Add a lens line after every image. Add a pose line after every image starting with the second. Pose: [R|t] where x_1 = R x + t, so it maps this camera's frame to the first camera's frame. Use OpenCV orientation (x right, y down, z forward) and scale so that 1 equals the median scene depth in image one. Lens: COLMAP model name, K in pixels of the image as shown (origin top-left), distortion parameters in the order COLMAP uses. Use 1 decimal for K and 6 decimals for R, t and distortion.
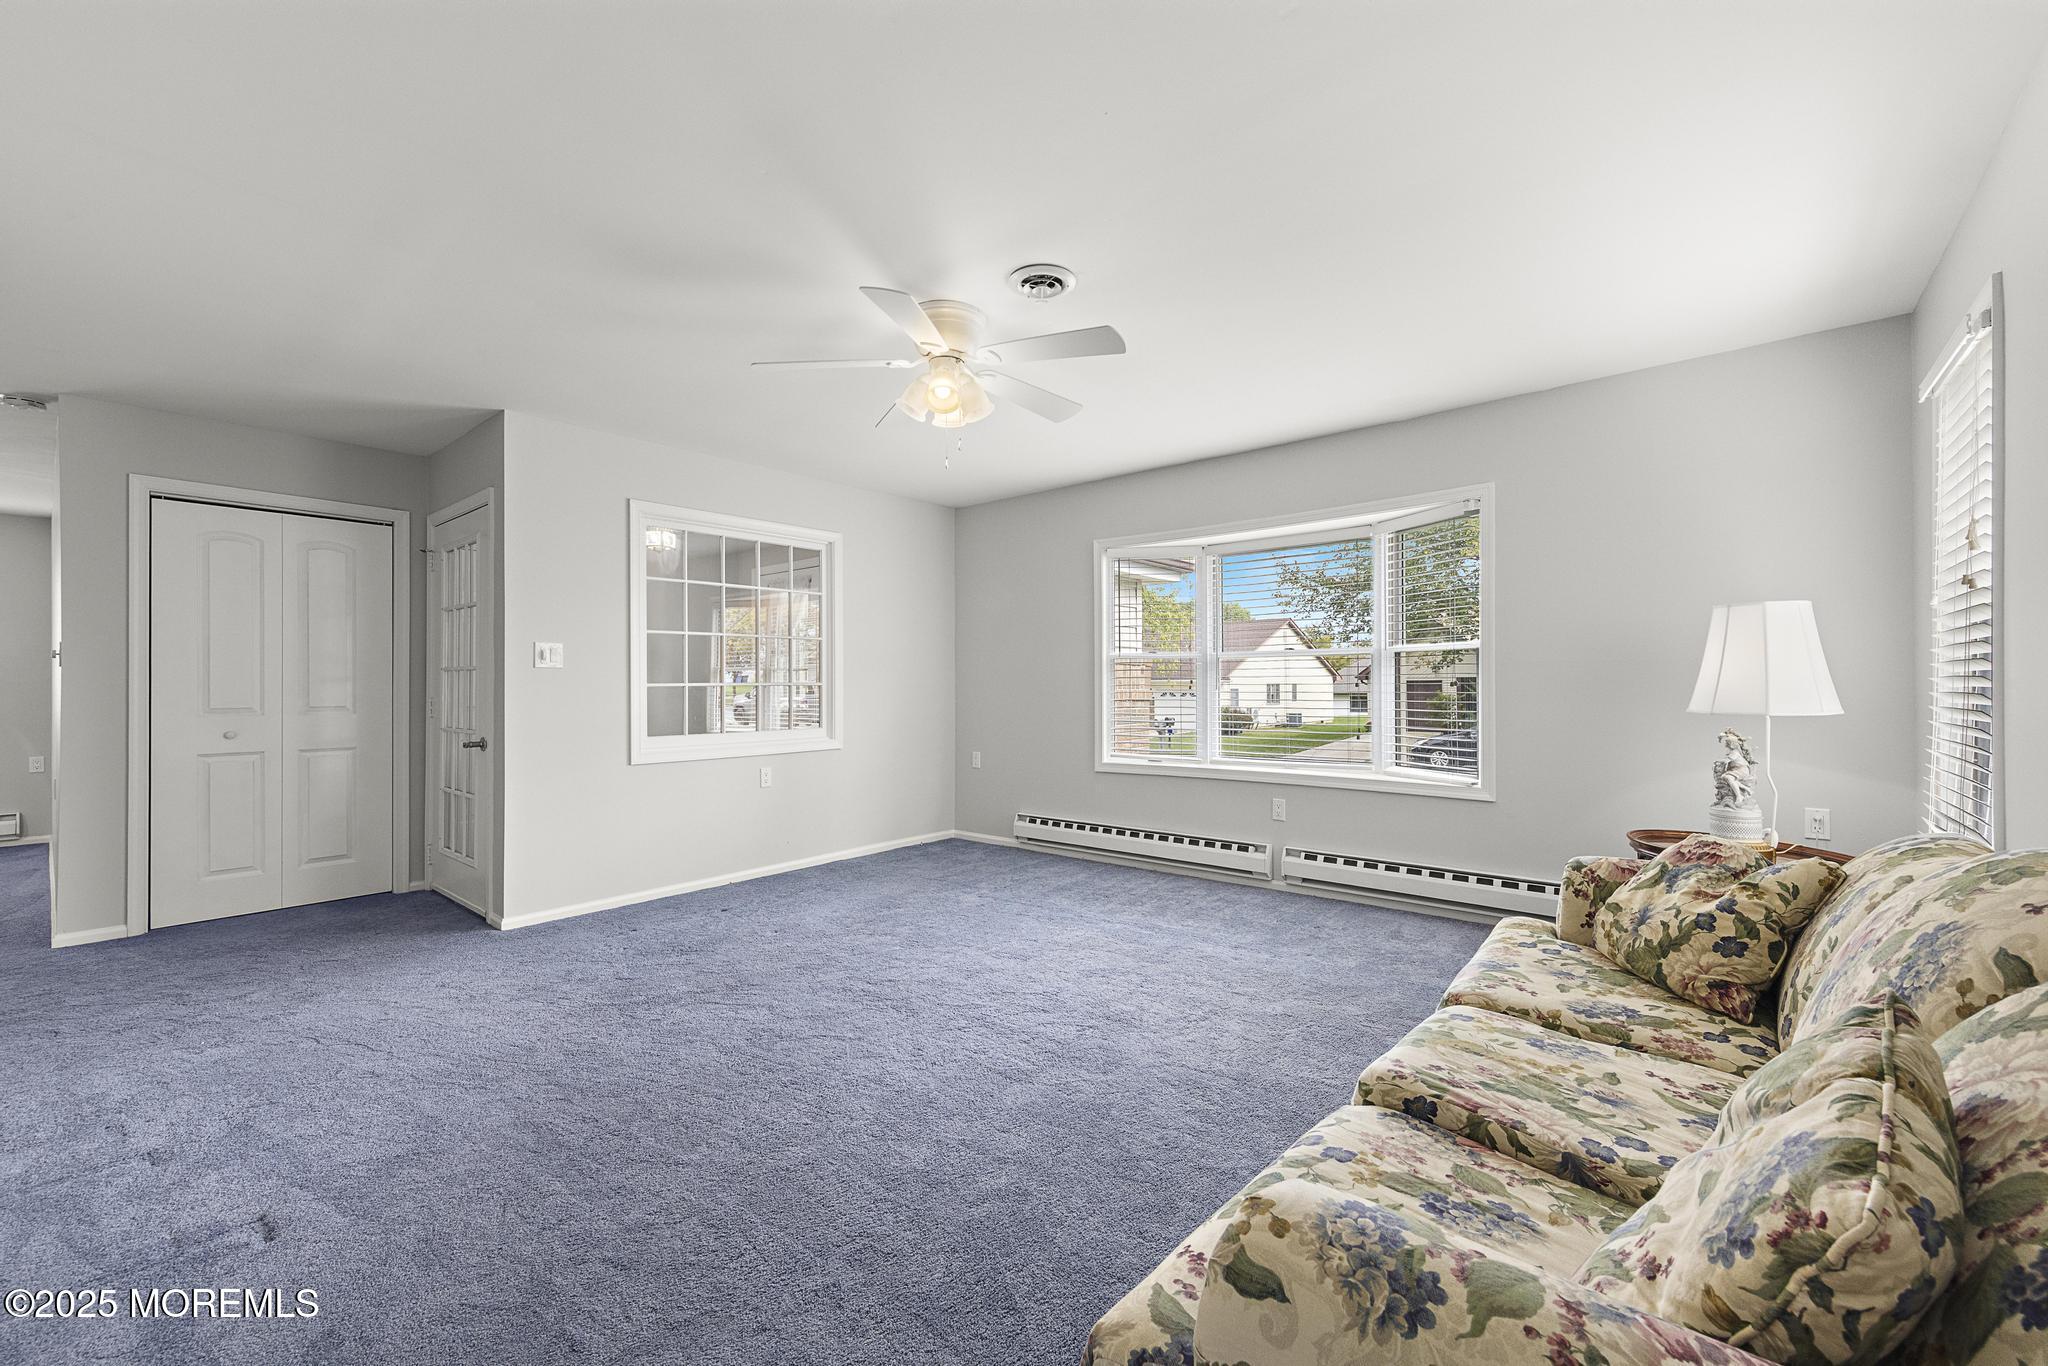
lens RADIAL K [[829.9, 0, 1016.9], [0, 829.9, 687.8], [0, 0, 1]] dist [0.015167, 0.000100]
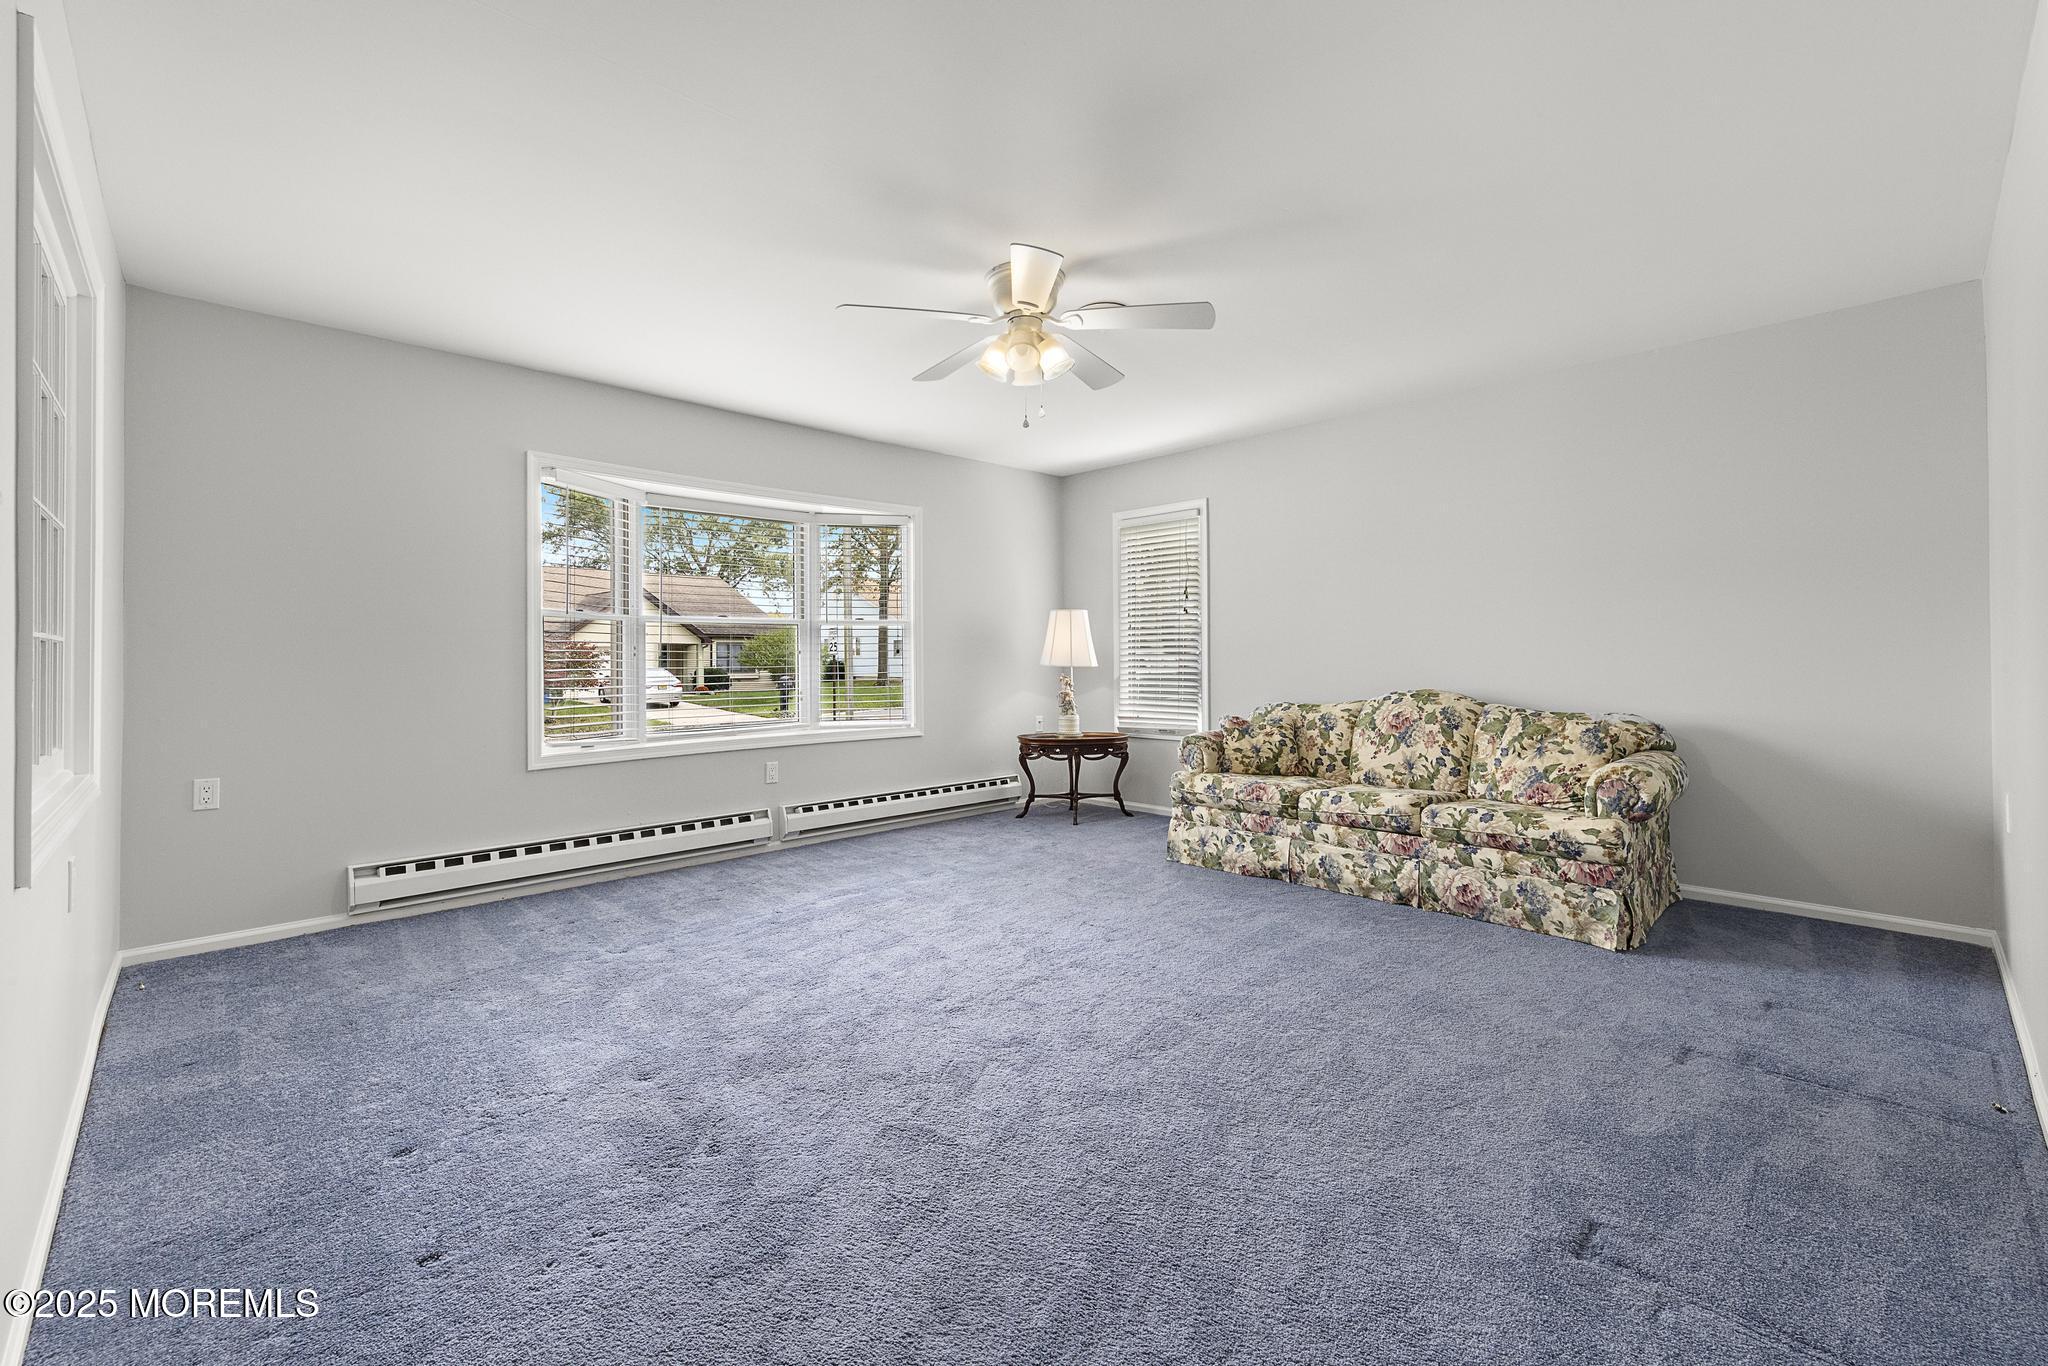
lens RADIAL K [[843.8, 0, 1026.6], [0, 843.8, 644.4], [0, 0, 1]] dist [-0.000062, 0.000025]
pose [[0.094539, 0.012590, 0.995442, -0.715968], [0.003293, 0.999911, -0.012959, 0.003066], [-0.995516, 0.004503, 0.094489, 0.605711]]
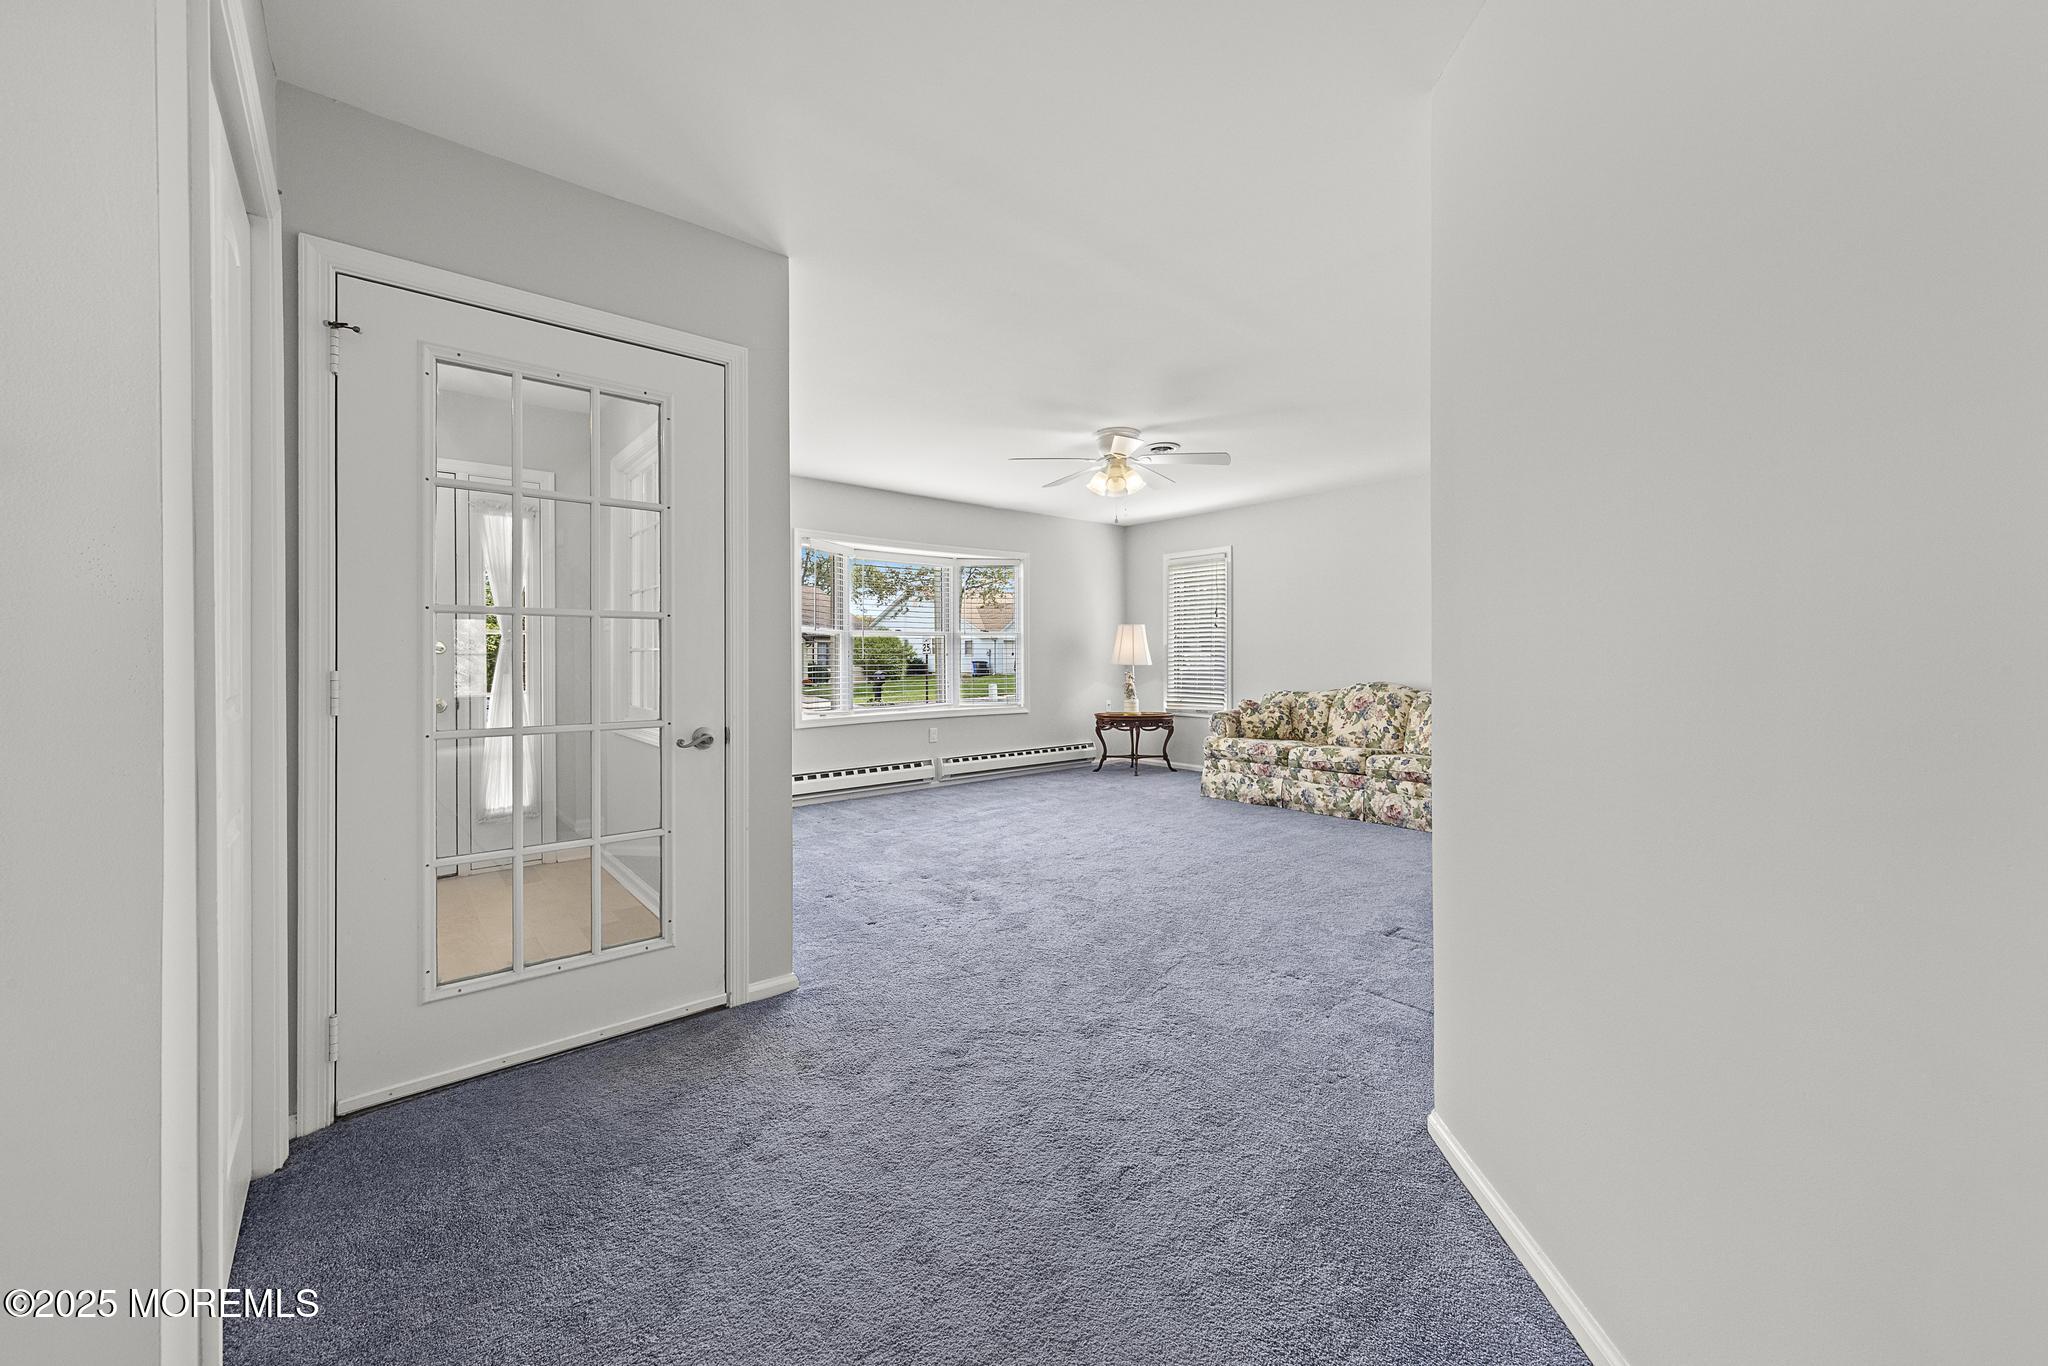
lens RADIAL K [[749.7, 0, 1027.6], [0, 749.7, 656.4], [0, 0, 1]] dist [-0.000152, -0.000021]
pose [[0.160048, -0.003463, 0.987103, -1.053643], [0.000142, 0.999994, 0.003485, -0.003642], [-0.987109, -0.000417, 0.160047, 0.625379]]
